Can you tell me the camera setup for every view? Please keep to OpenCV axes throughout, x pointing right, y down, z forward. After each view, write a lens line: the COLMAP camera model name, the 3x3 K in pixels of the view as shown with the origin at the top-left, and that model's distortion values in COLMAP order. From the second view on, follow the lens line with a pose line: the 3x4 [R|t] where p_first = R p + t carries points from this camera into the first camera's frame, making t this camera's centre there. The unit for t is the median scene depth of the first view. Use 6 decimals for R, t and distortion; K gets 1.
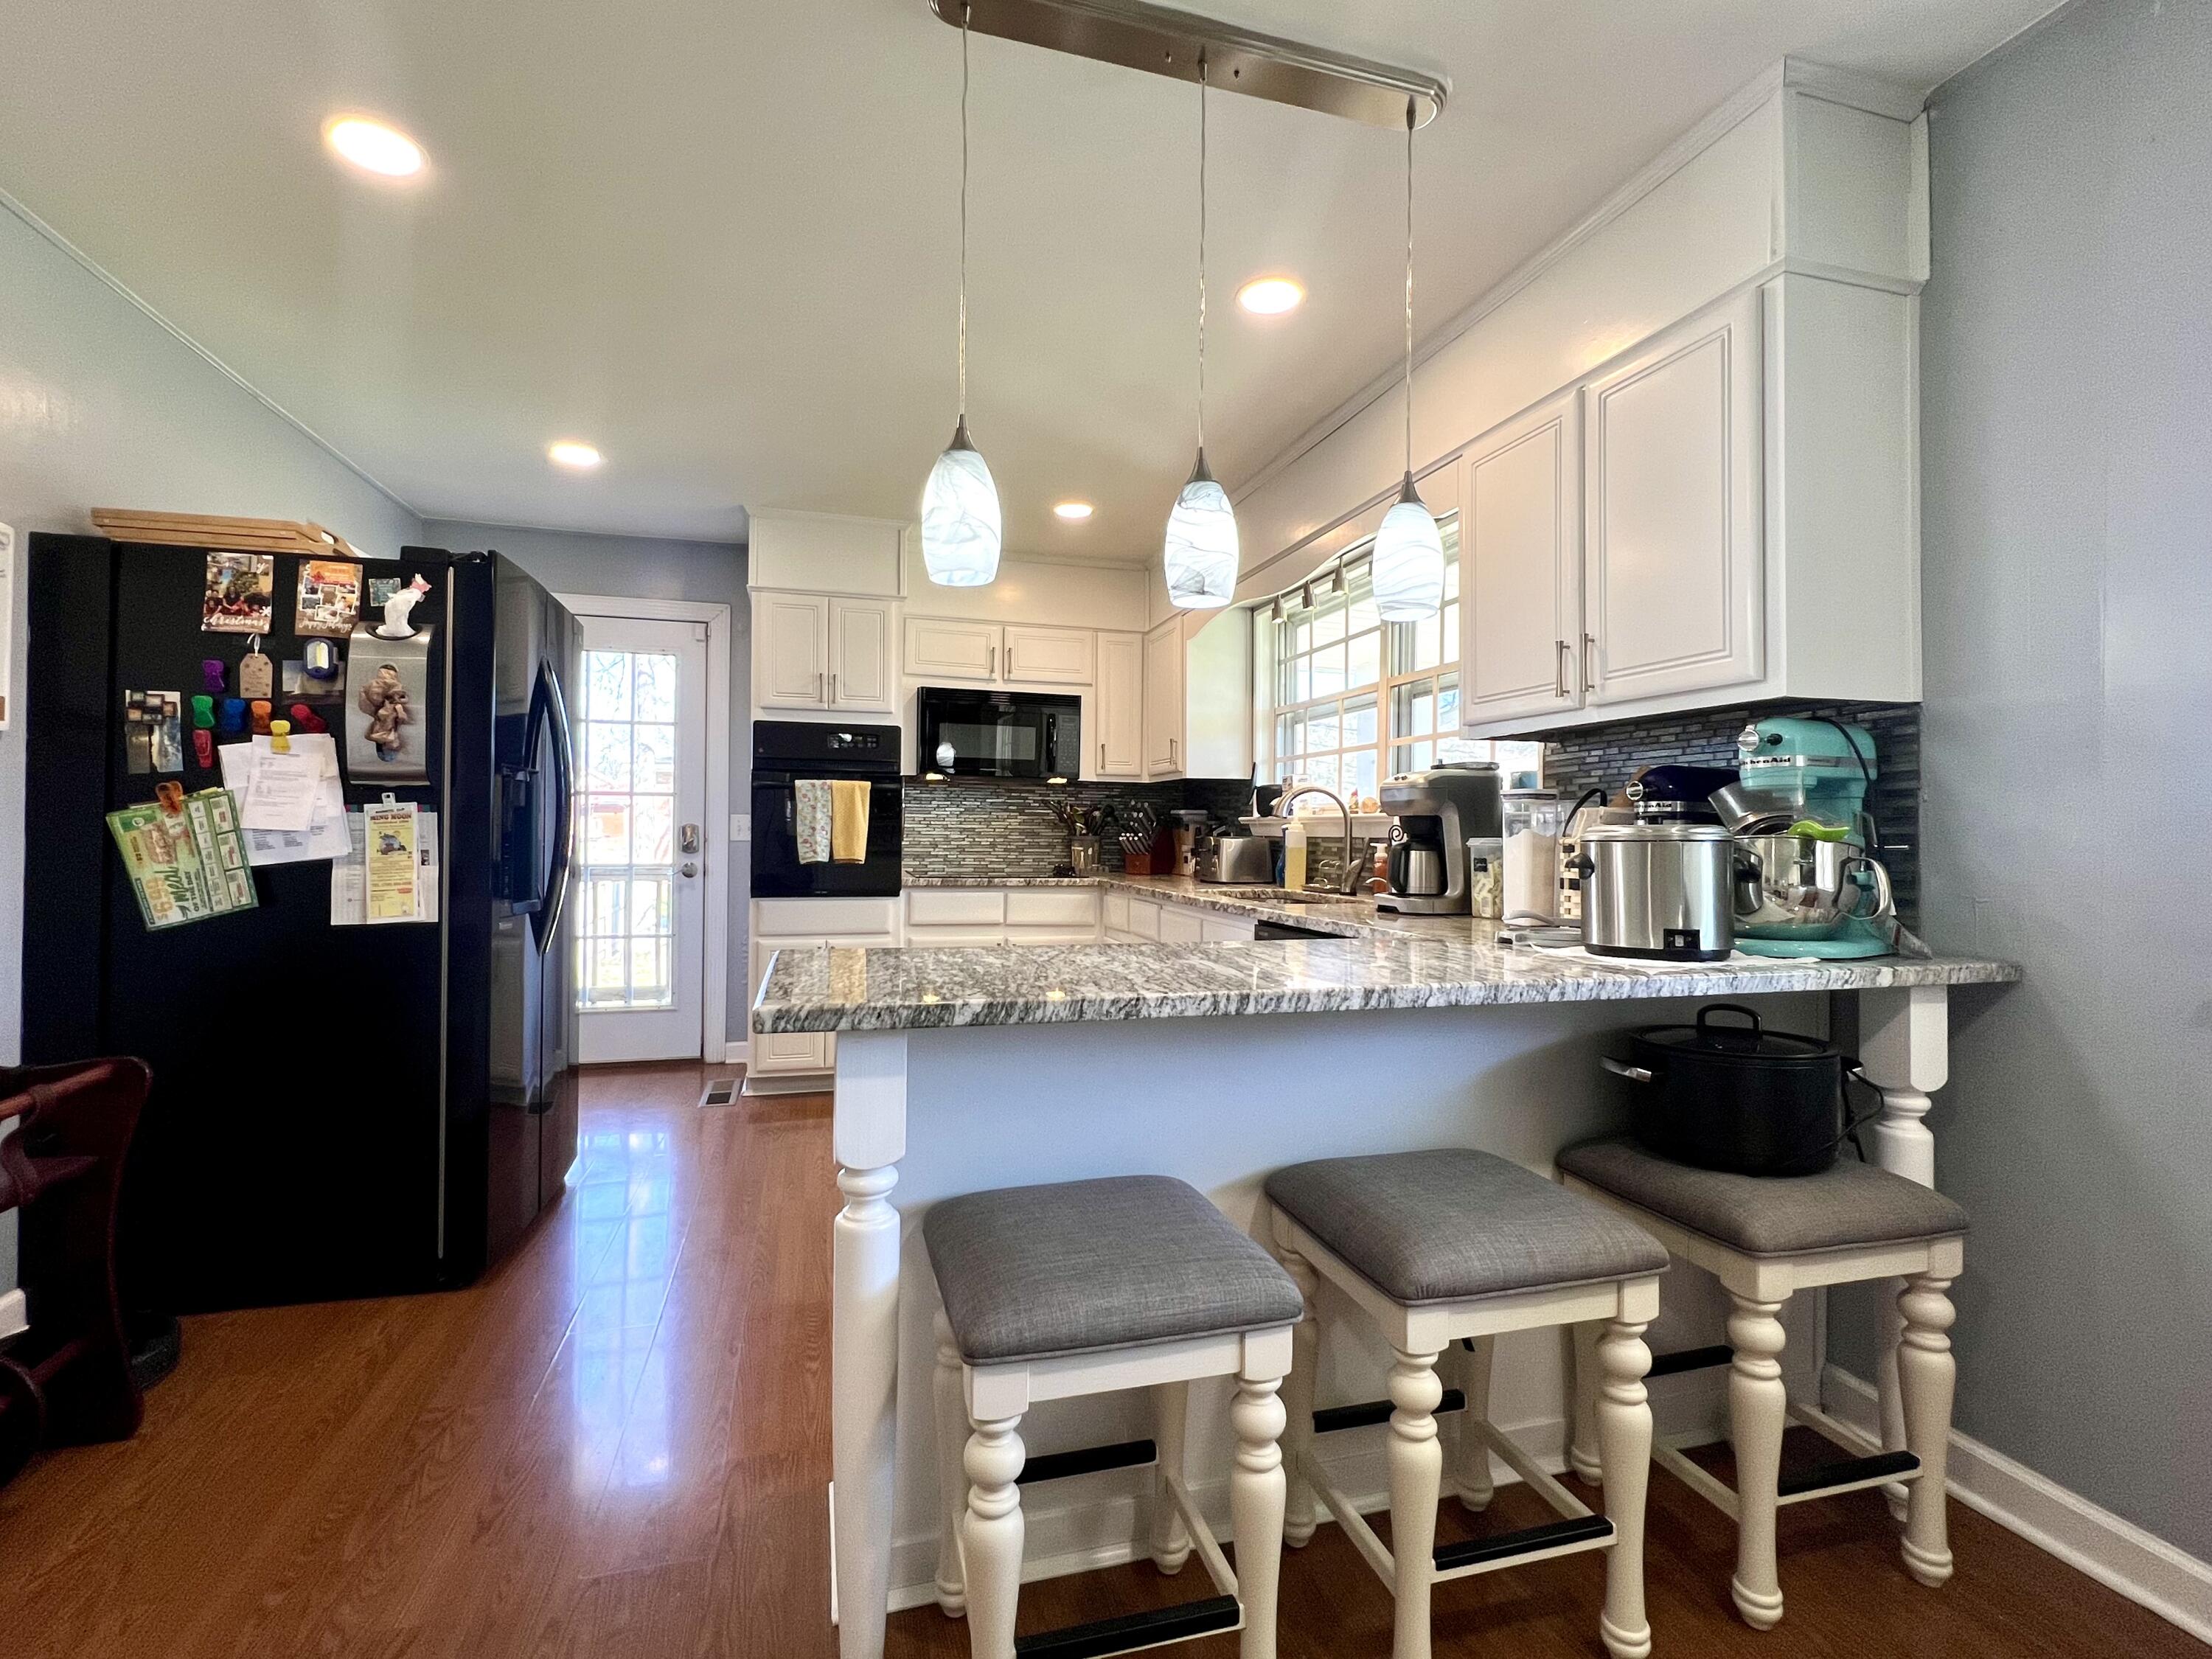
lens RADIAL K [[1005.5, 0, 1096.1], [0, 1005.5, 826.7], [0, 0, 1]] dist [-0.002586, 0.000148]
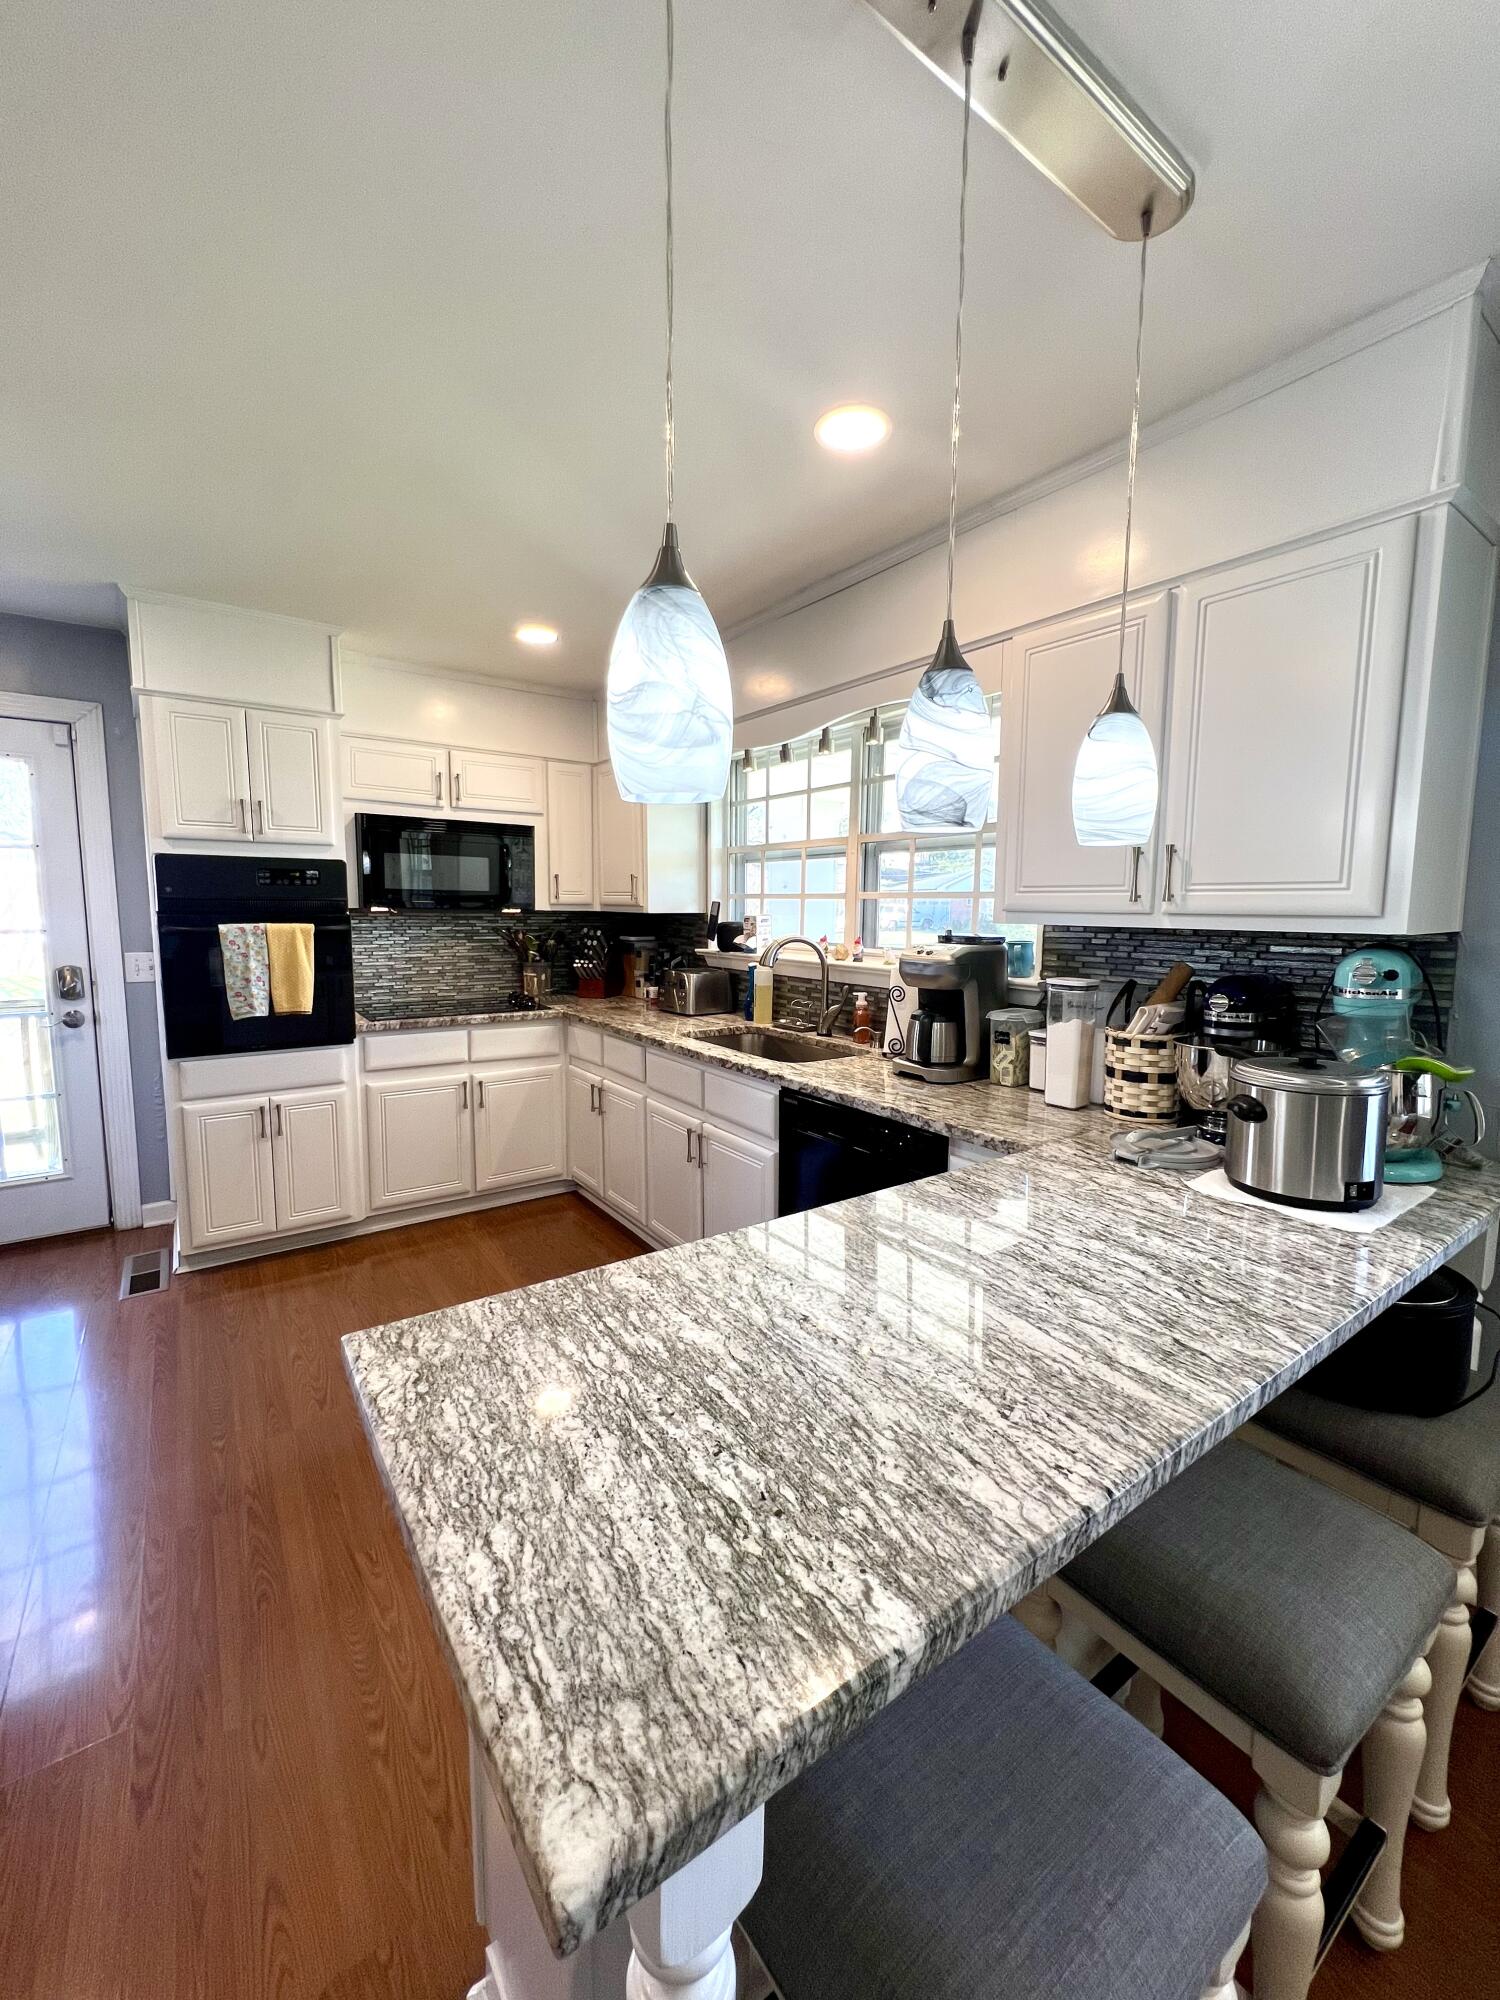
lens RADIAL K [[800.8, 0, 755.2], [0, 800.8, 996.4], [0, 0, 1]] dist [-0.002442, 0.000203]
pose [[0.940177, -0.038893, 0.338460, -0.096458], [-0.002892, 0.992515, 0.122087, -0.068399], [-0.340675, -0.115762, 0.933027, 0.183507]]
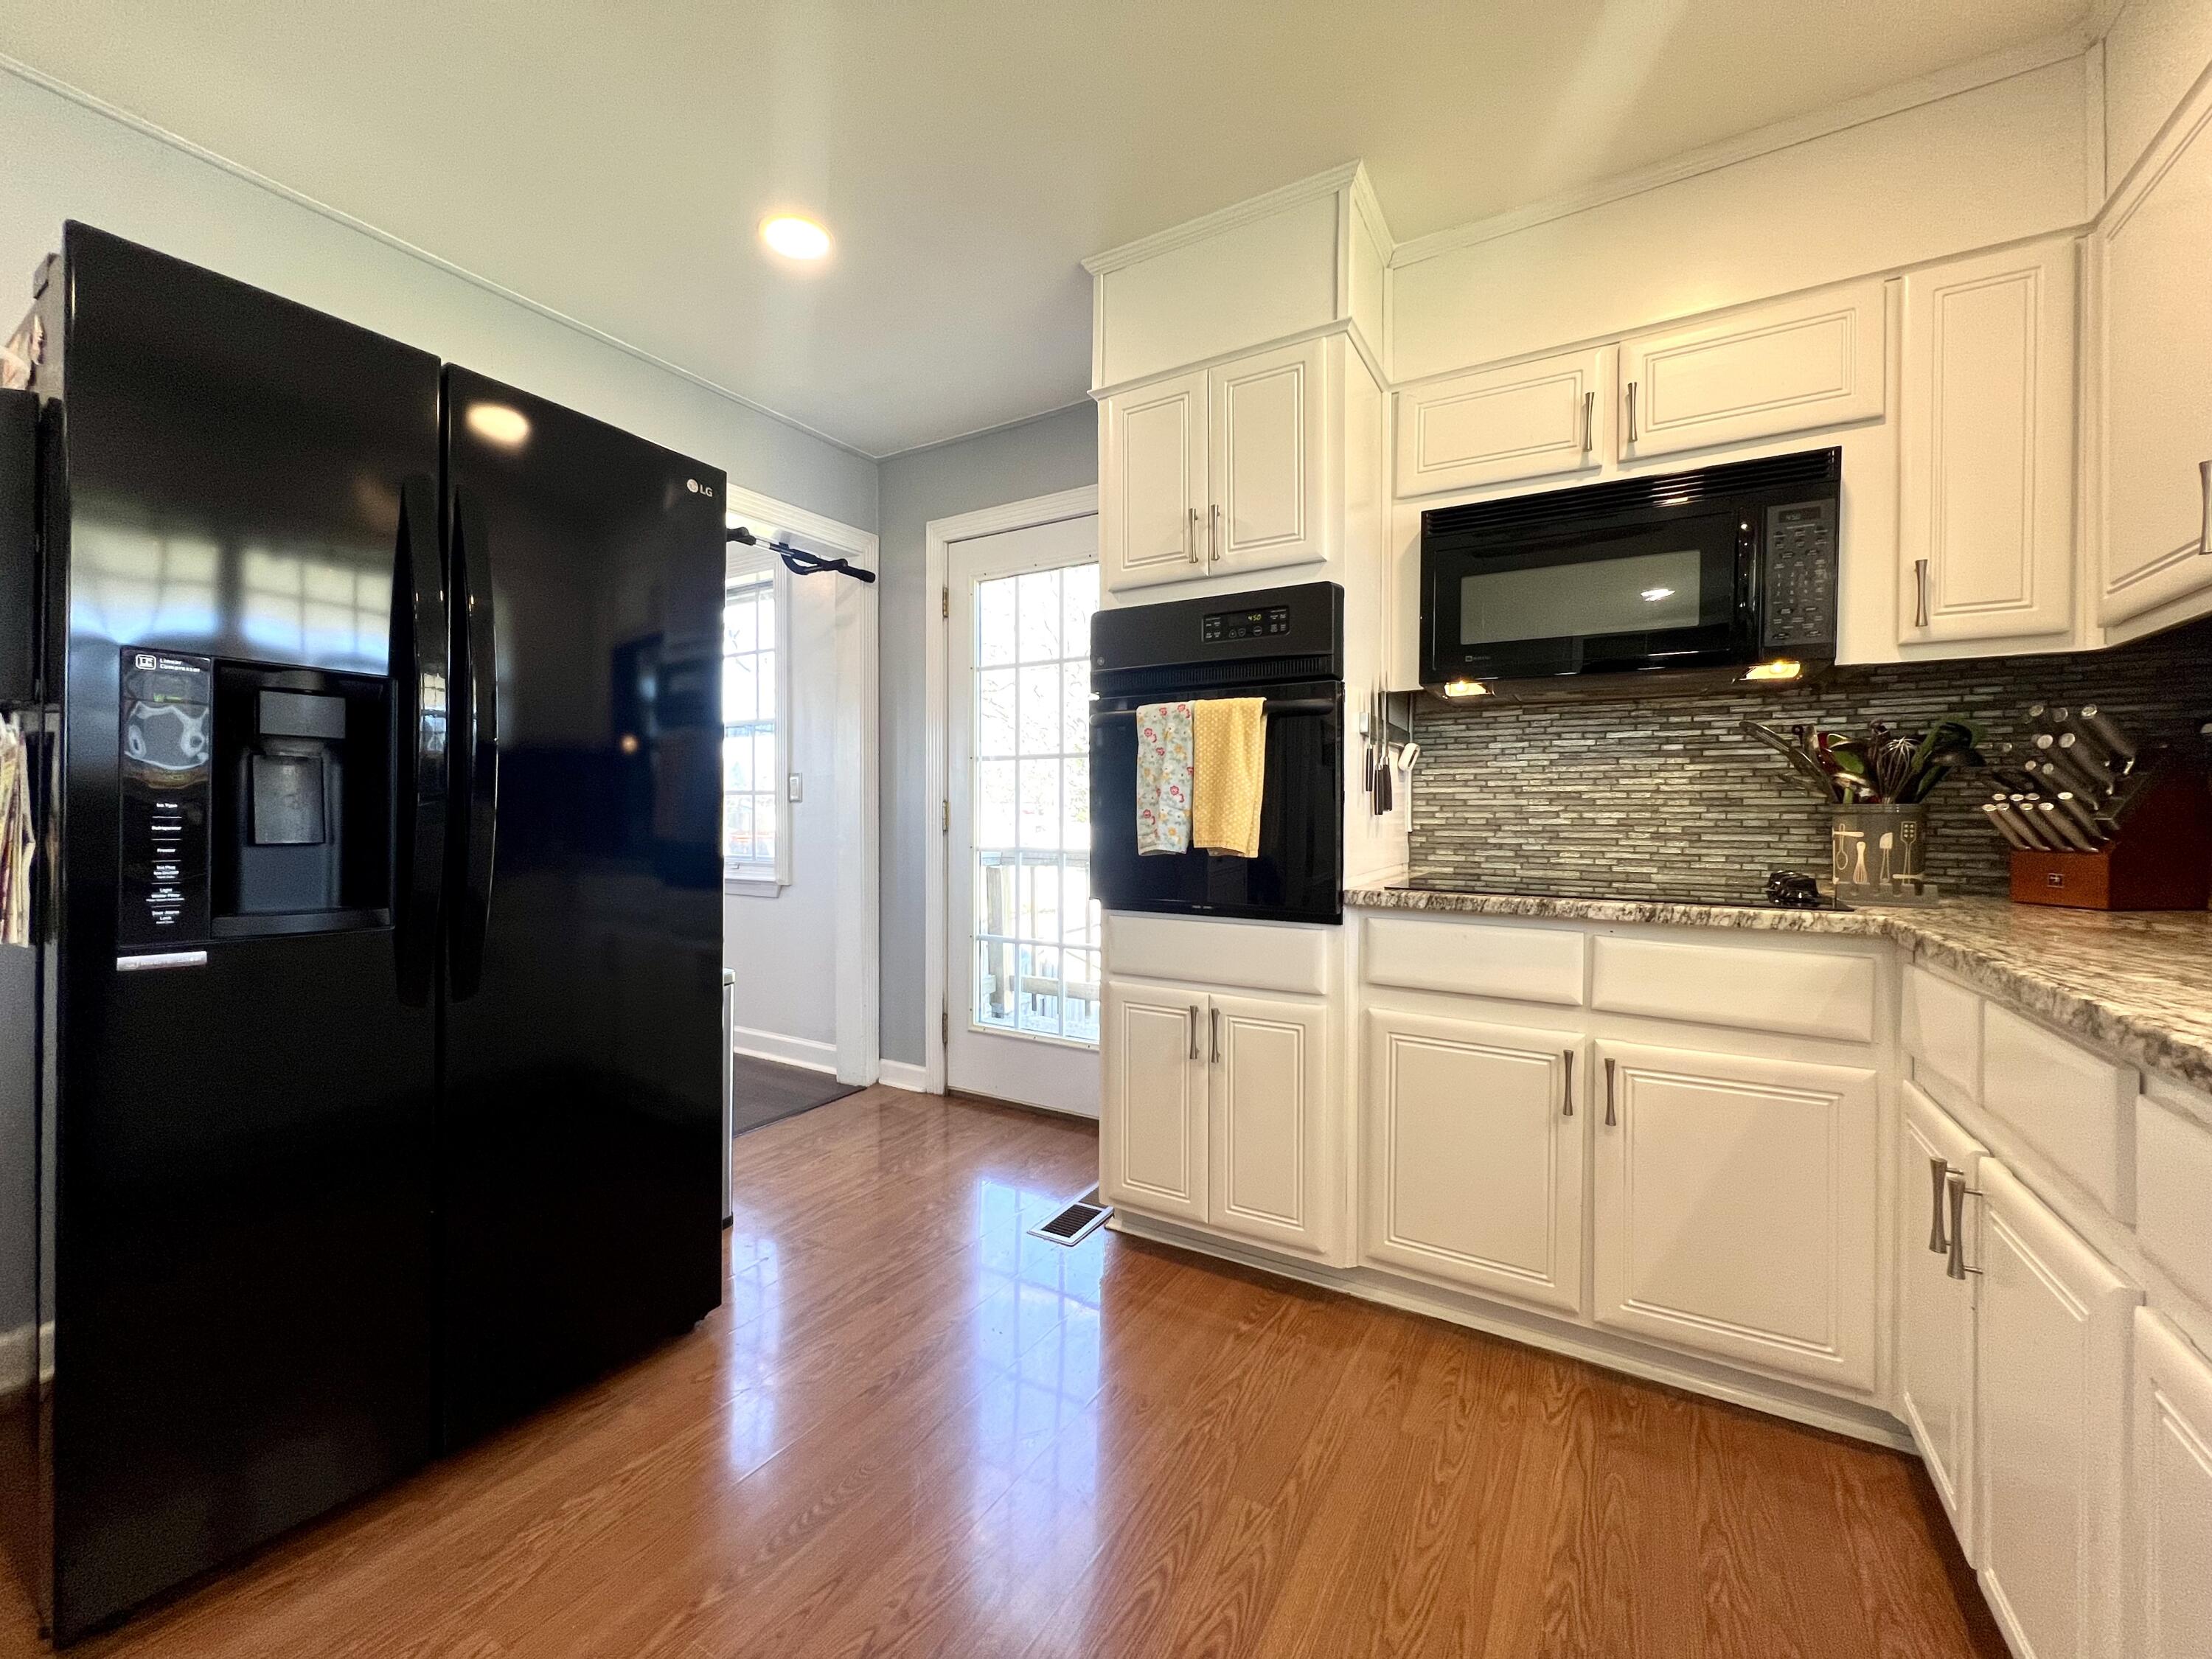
lens RADIAL K [[885.7, 0, 1099.8], [0, 885.7, 823.7], [0, 0, 1]] dist [-0.002442, 0.000203]
pose [[0.683119, -0.001452, -0.730306, 0.045565], [0.005676, 0.999978, 0.003321, 0.017256], [0.730285, -0.006414, 0.683112, 0.627994]]
